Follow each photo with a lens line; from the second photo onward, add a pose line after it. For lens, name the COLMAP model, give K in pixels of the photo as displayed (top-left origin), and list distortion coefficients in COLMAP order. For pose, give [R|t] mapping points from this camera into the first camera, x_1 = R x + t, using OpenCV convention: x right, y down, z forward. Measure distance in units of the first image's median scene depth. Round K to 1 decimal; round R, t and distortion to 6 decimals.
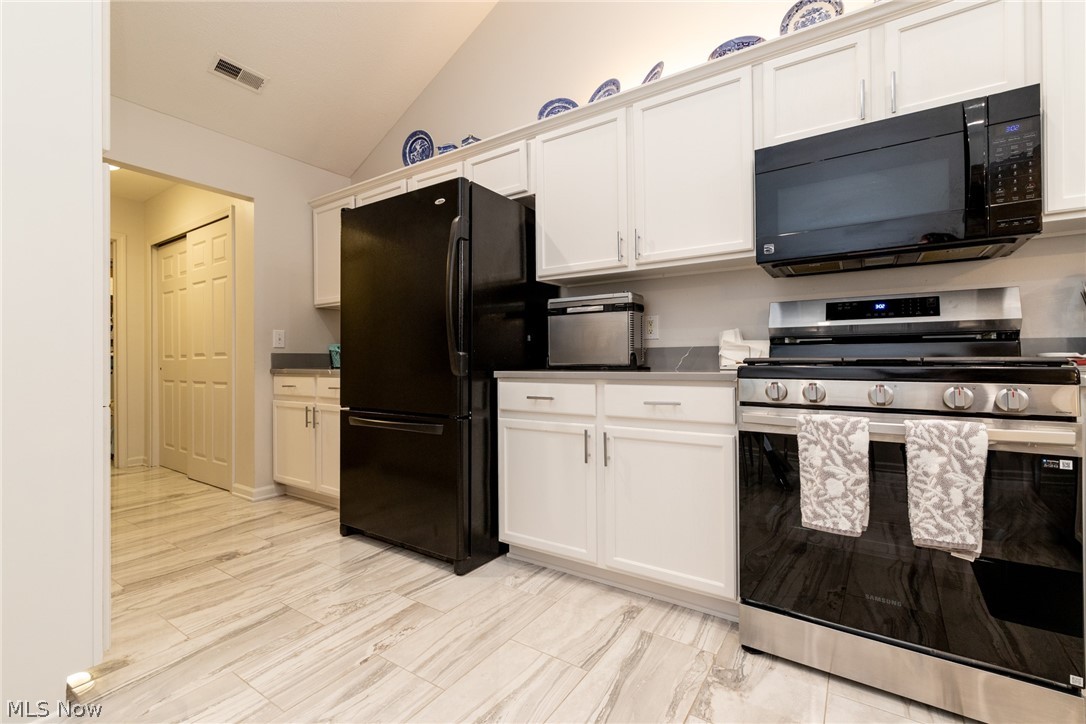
lens RADIAL K [[476.3, 0, 539.2], [0, 476.3, 359.4], [0, 0, 1]] dist [0.003937, -0.002213]
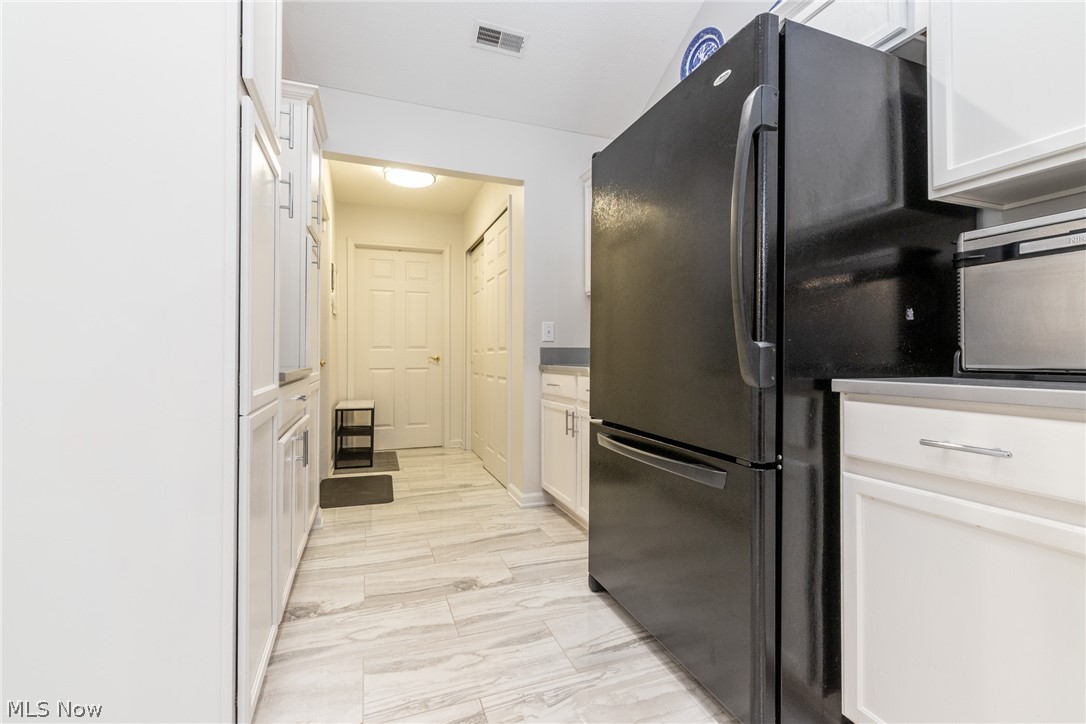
lens RADIAL K [[476.3, 0, 536.3], [0, 476.3, 352.7], [0, 0, 1]] dist [0.003937, -0.002213]
pose [[0.810206, 0.002082, -0.586142, -0.047783], [-0.004832, 0.999983, -0.003127, -0.000421], [0.586126, 0.005366, 0.810202, 0.363979]]
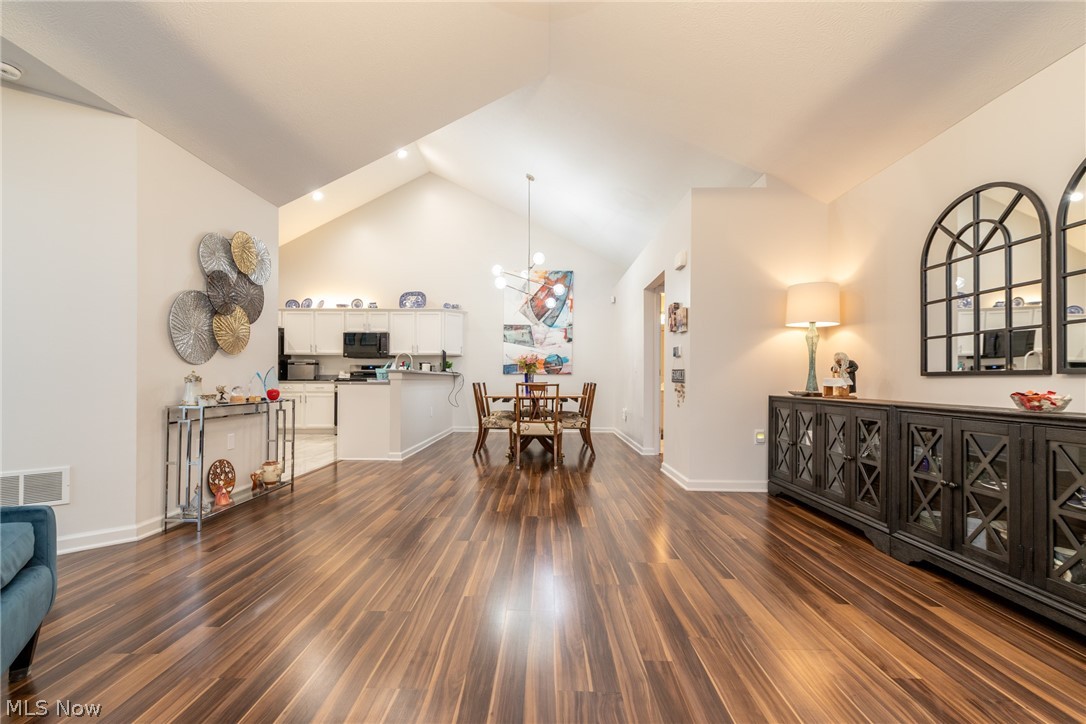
lens RADIAL K [[476.3, 0, 542.4], [0, 476.3, 378.2], [0, 0, 1]] dist [0.003937, -0.002213]
pose [[0.840764, 0.011404, 0.541282, -0.298168], [-0.010266, 0.999934, -0.005120, 0.001407], [-0.541305, -0.001252, 0.840825, -2.861842]]
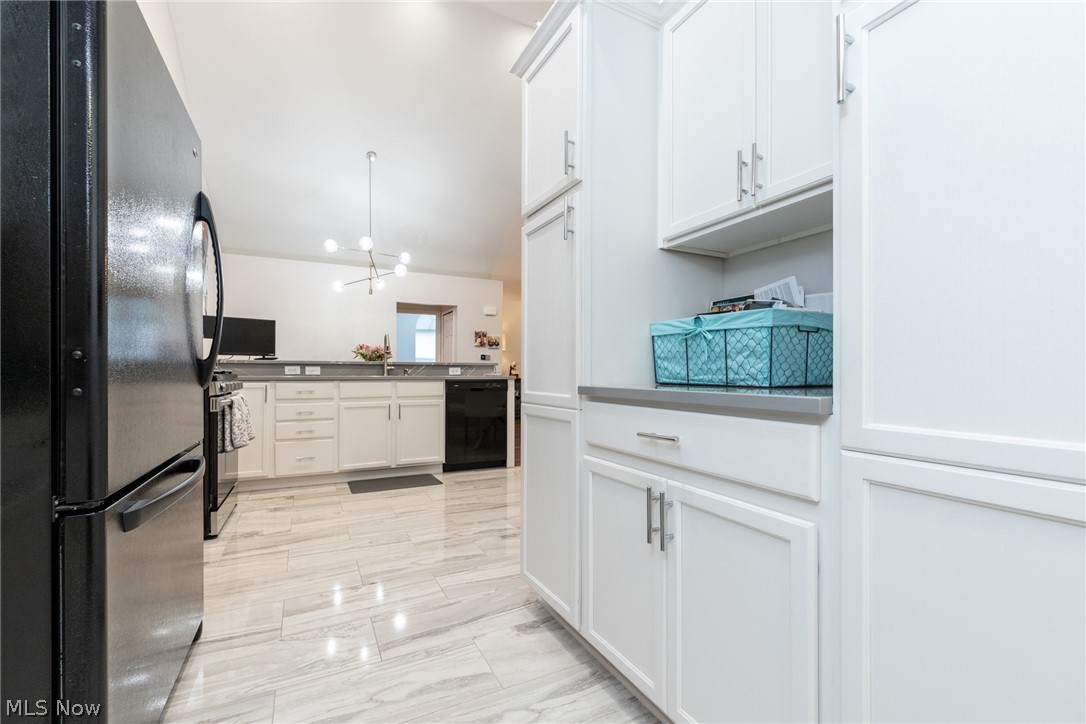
lens RADIAL K [[476.3, 0, 540.5], [0, 476.3, 373.8], [0, 0, 1]] dist [0.003937, -0.002213]
pose [[-0.871862, 0.000970, 0.489750, -0.907479], [0.000536, 0.999999, -0.001028, 0.010385], [-0.489751, -0.000634, -0.871862, 1.213022]]
